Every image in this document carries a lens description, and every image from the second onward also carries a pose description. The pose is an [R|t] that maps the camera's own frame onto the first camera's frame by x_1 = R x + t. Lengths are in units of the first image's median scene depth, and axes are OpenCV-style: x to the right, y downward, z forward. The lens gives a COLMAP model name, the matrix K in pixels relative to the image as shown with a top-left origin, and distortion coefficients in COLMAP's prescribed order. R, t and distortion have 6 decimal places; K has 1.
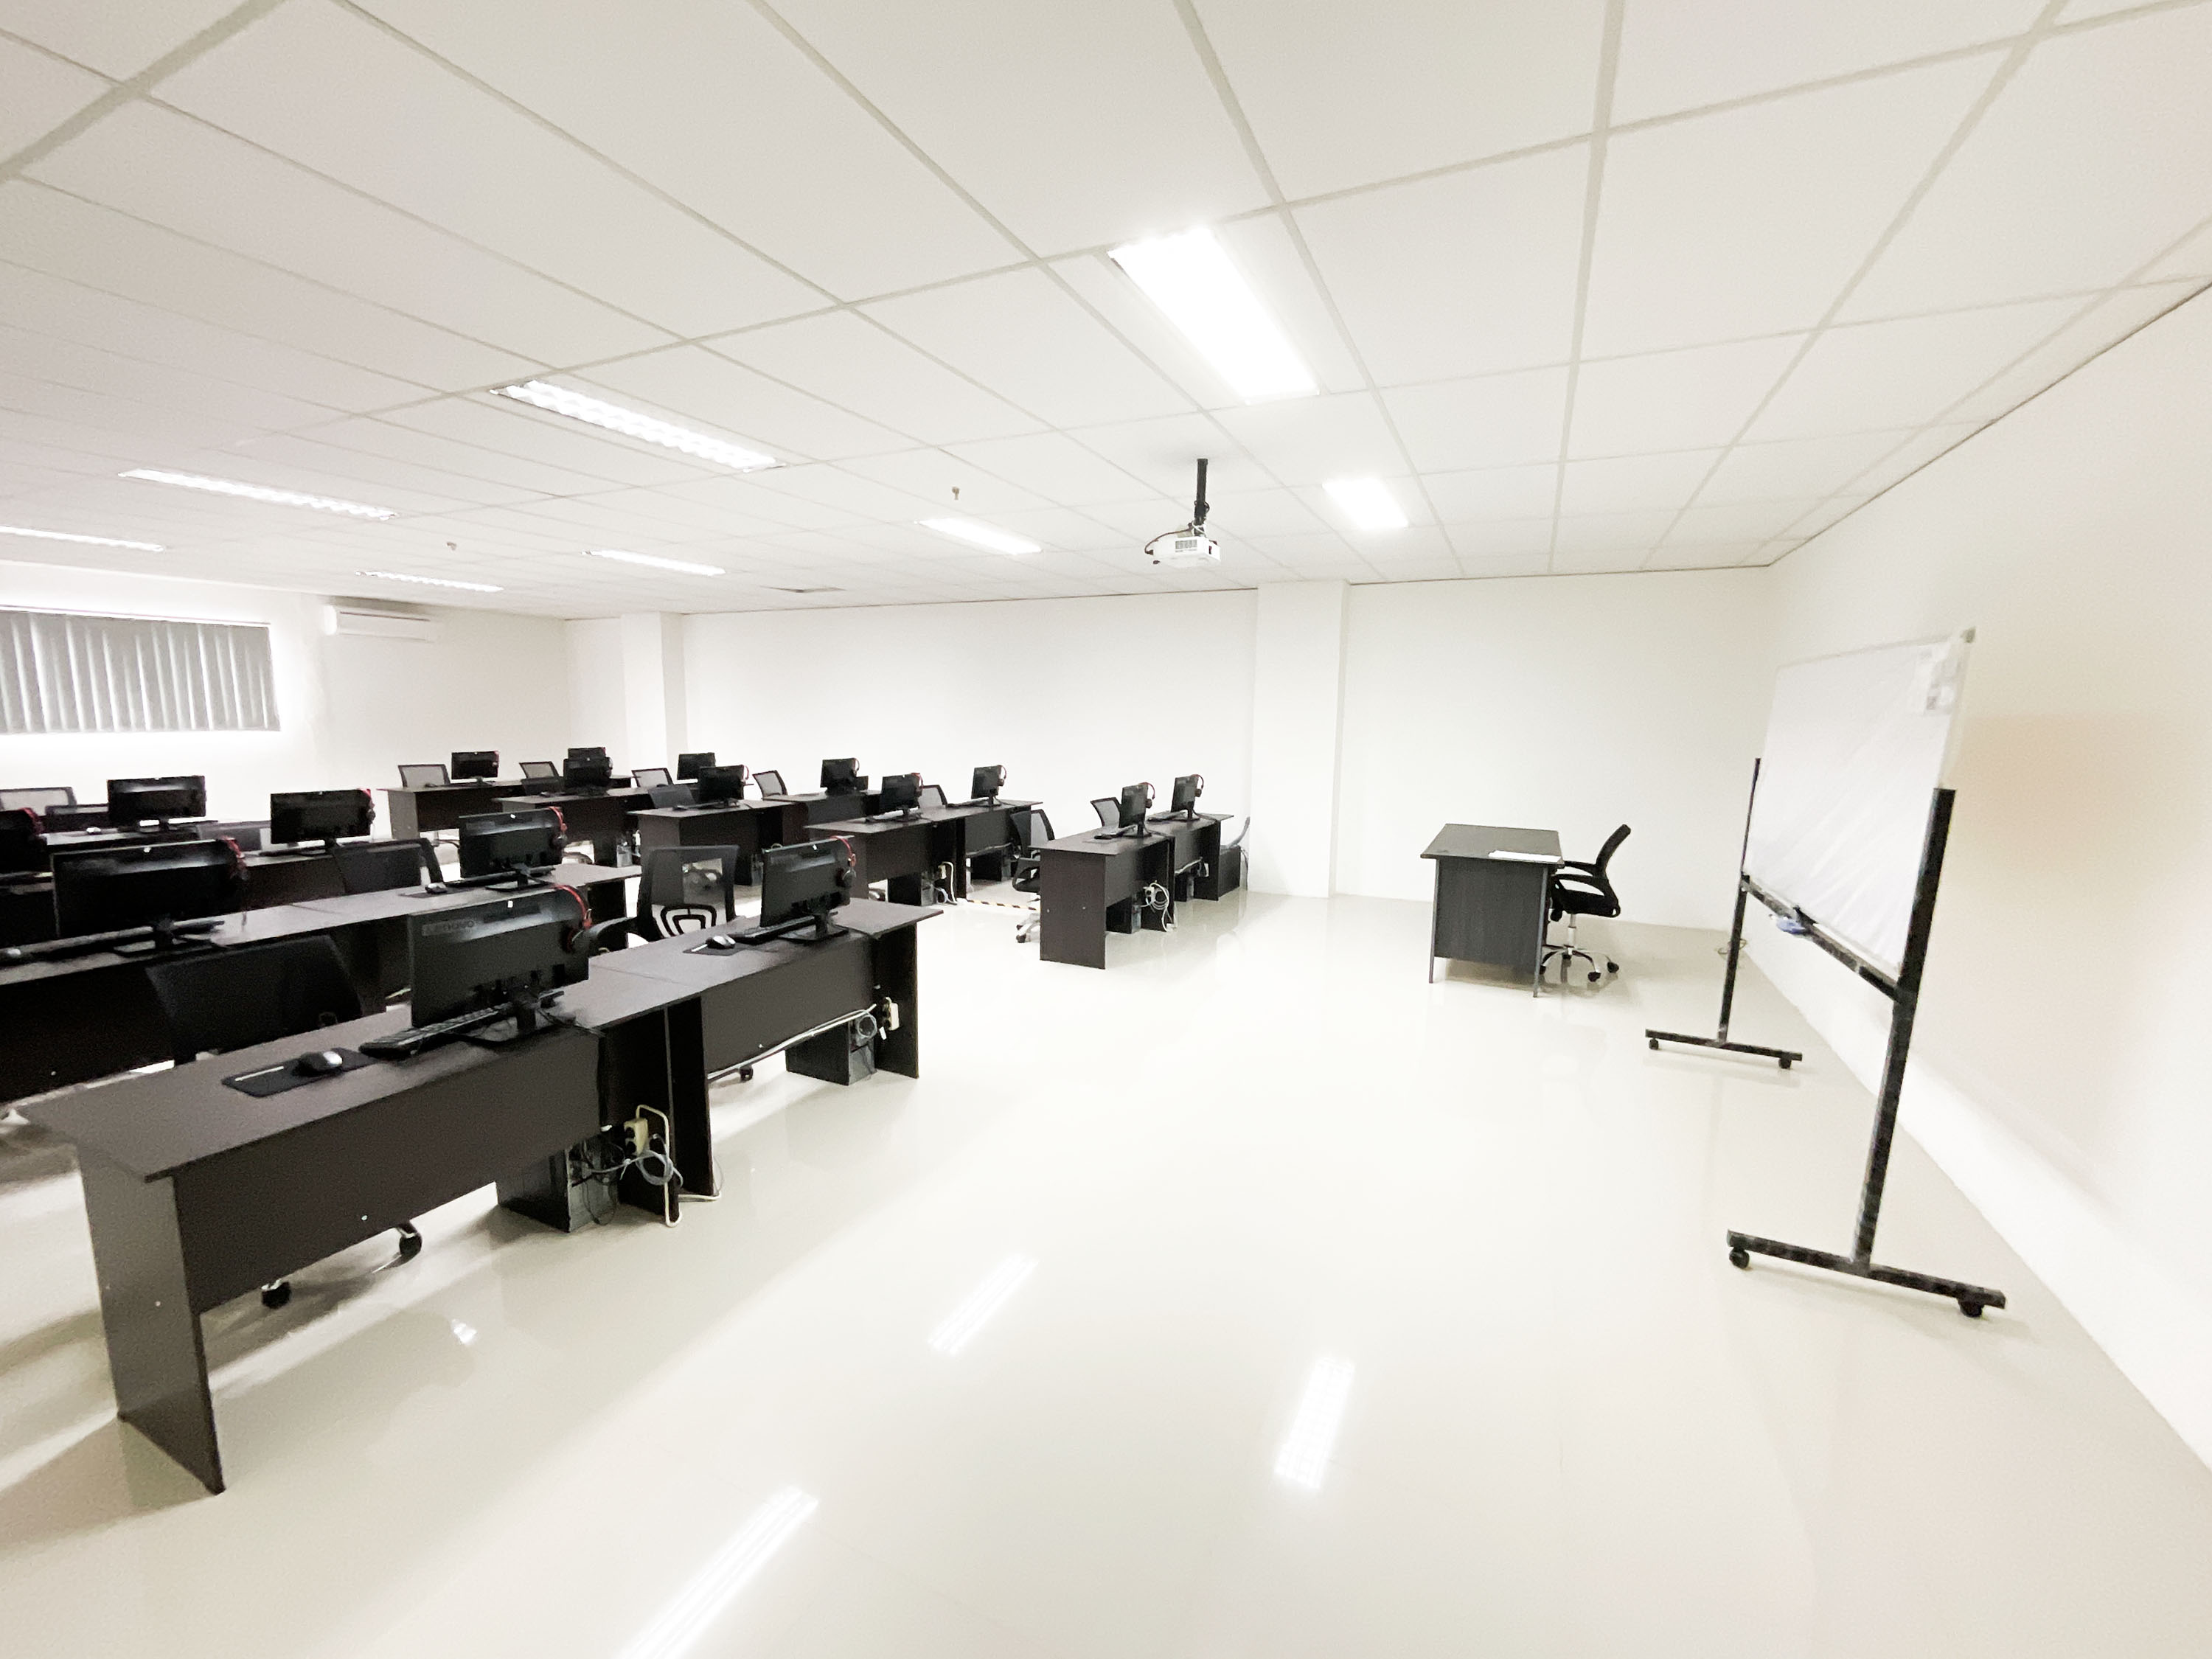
lens RADIAL K [[886.1, 0, 1108.8], [0, 886.1, 839.9], [0, 0, 1]] dist [-0.015777, 0.001197]
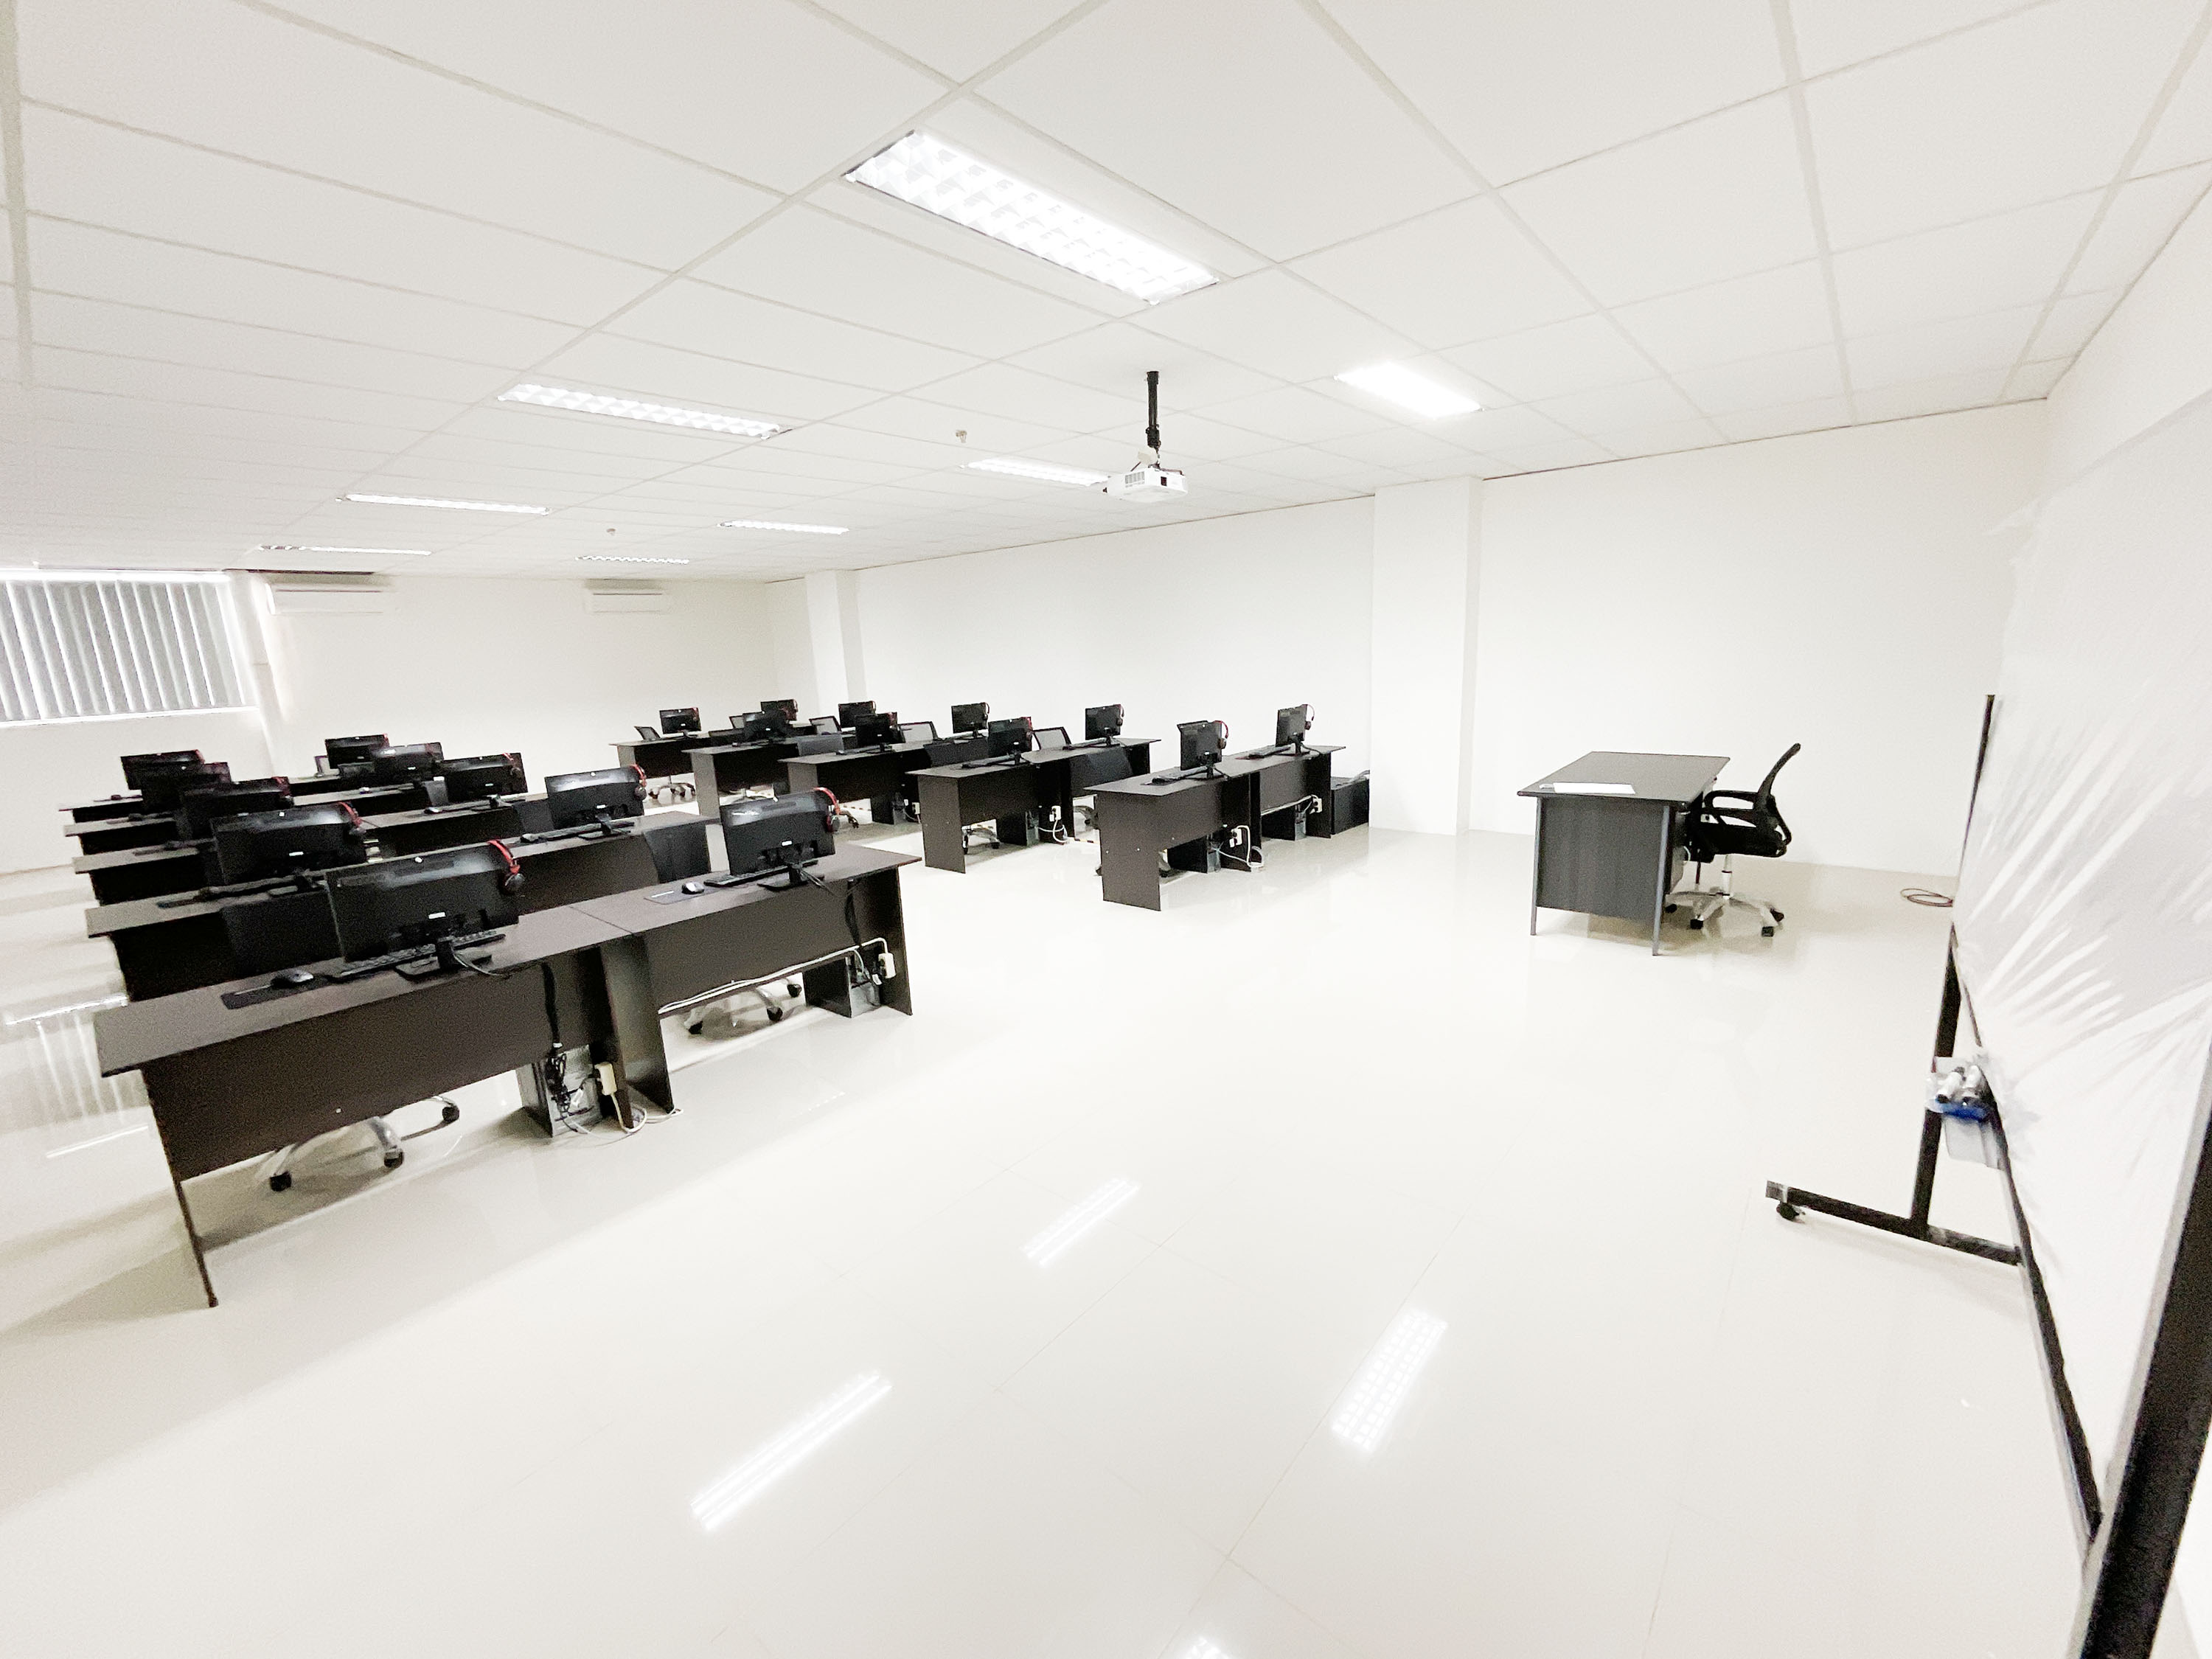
lens RADIAL K [[886.1, 0, 1116.3], [0, 886.1, 834.0], [0, 0, 1]] dist [-0.015777, 0.001197]
pose [[0.967349, -0.003739, -0.253422, 0.177236], [0.021672, 0.997449, 0.068010, -0.007124], [0.252521, -0.071282, 0.964962, 0.039635]]
